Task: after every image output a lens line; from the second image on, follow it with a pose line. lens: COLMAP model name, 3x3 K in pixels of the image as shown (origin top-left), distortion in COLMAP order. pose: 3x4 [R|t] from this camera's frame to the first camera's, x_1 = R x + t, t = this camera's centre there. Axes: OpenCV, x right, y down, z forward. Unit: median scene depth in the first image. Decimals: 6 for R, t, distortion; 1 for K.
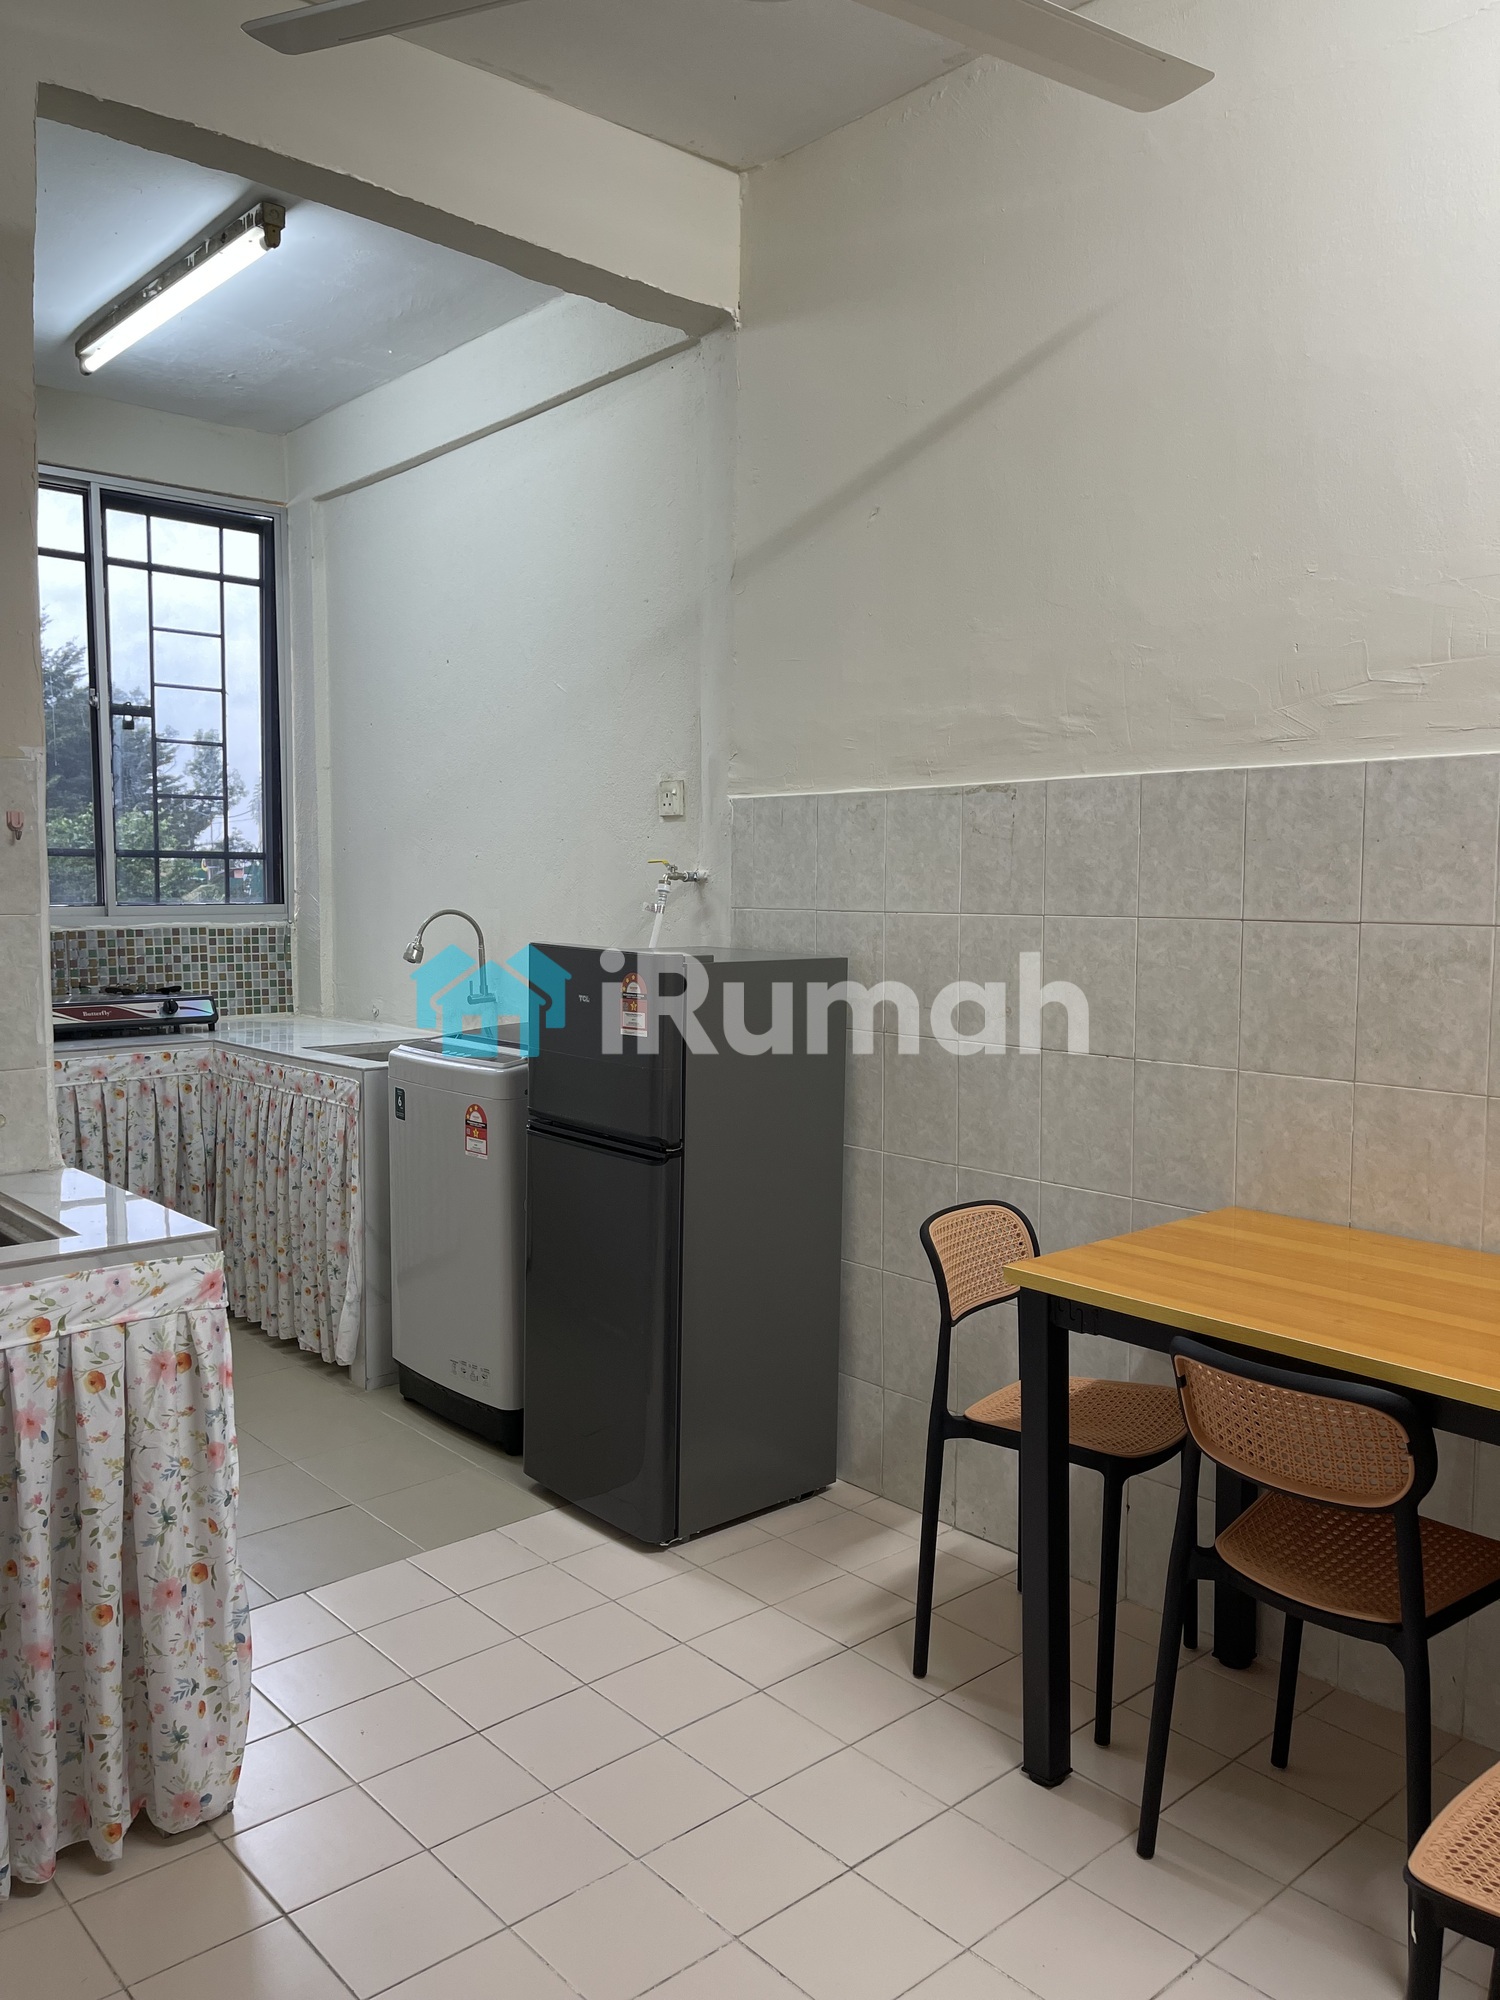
lens RADIAL K [[1516.8, 0, 745.1], [0, 1516.8, 1009.0], [0, 0, 1]] dist [0.071546, -0.082829]
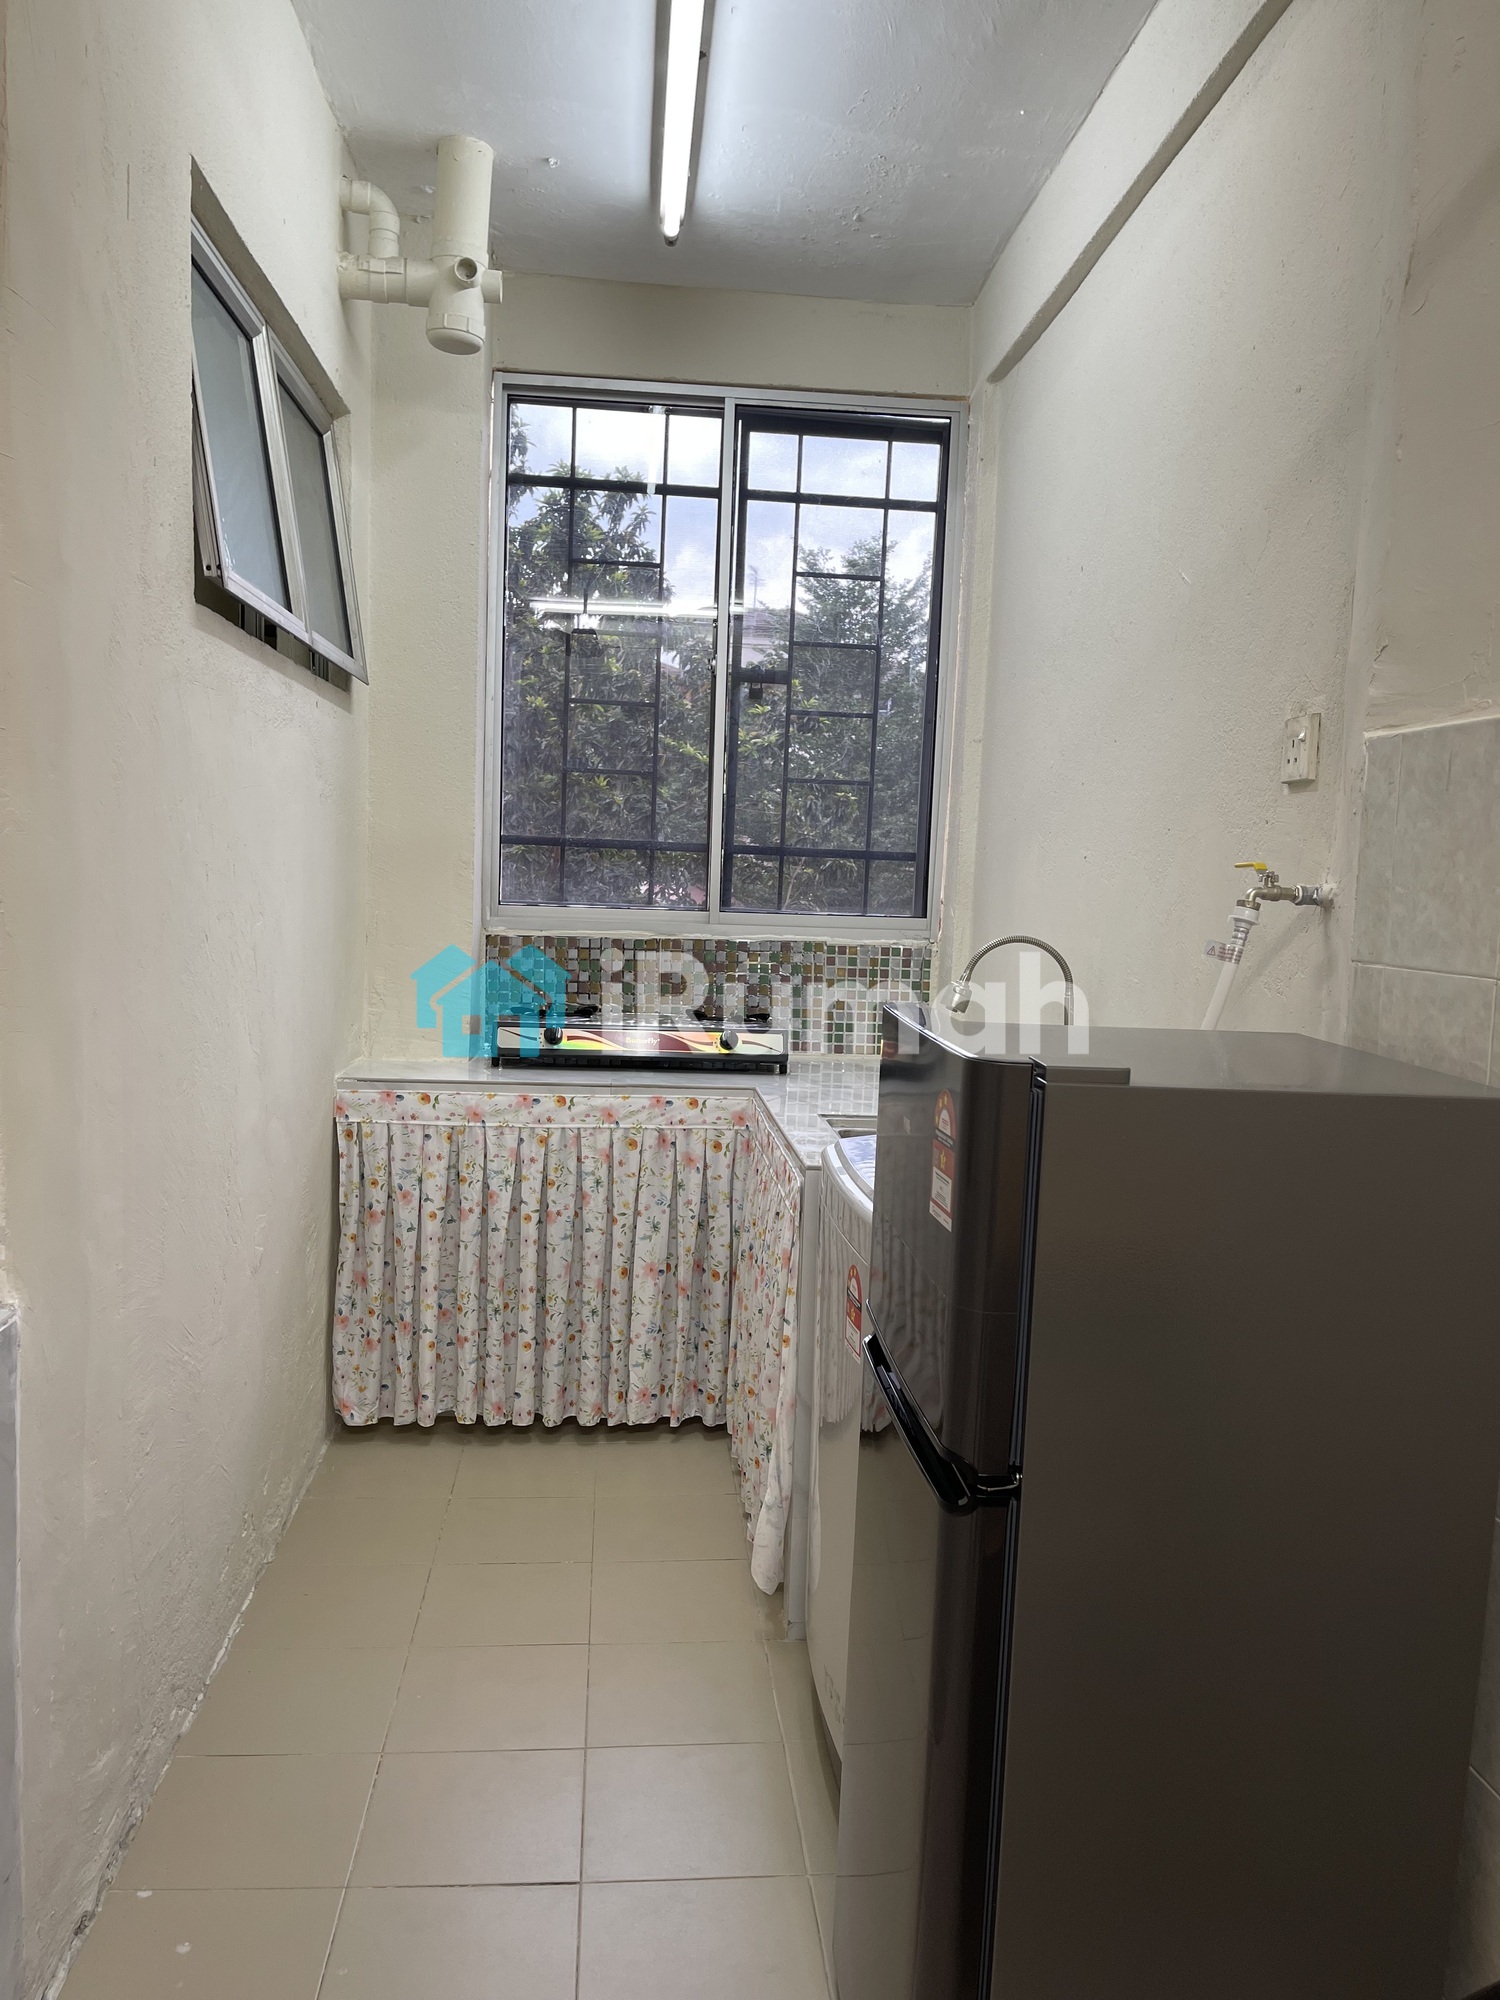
lens RADIAL K [[1516.8, 0, 739.7], [0, 1516.8, 1010.5], [0, 0, 1]] dist [0.071546, -0.082829]
pose [[0.802181, 0.081030, -0.591556, 0.099627], [-0.086468, 0.996070, 0.019184, -0.033540], [0.590786, 0.035762, 0.806035, 0.378077]]
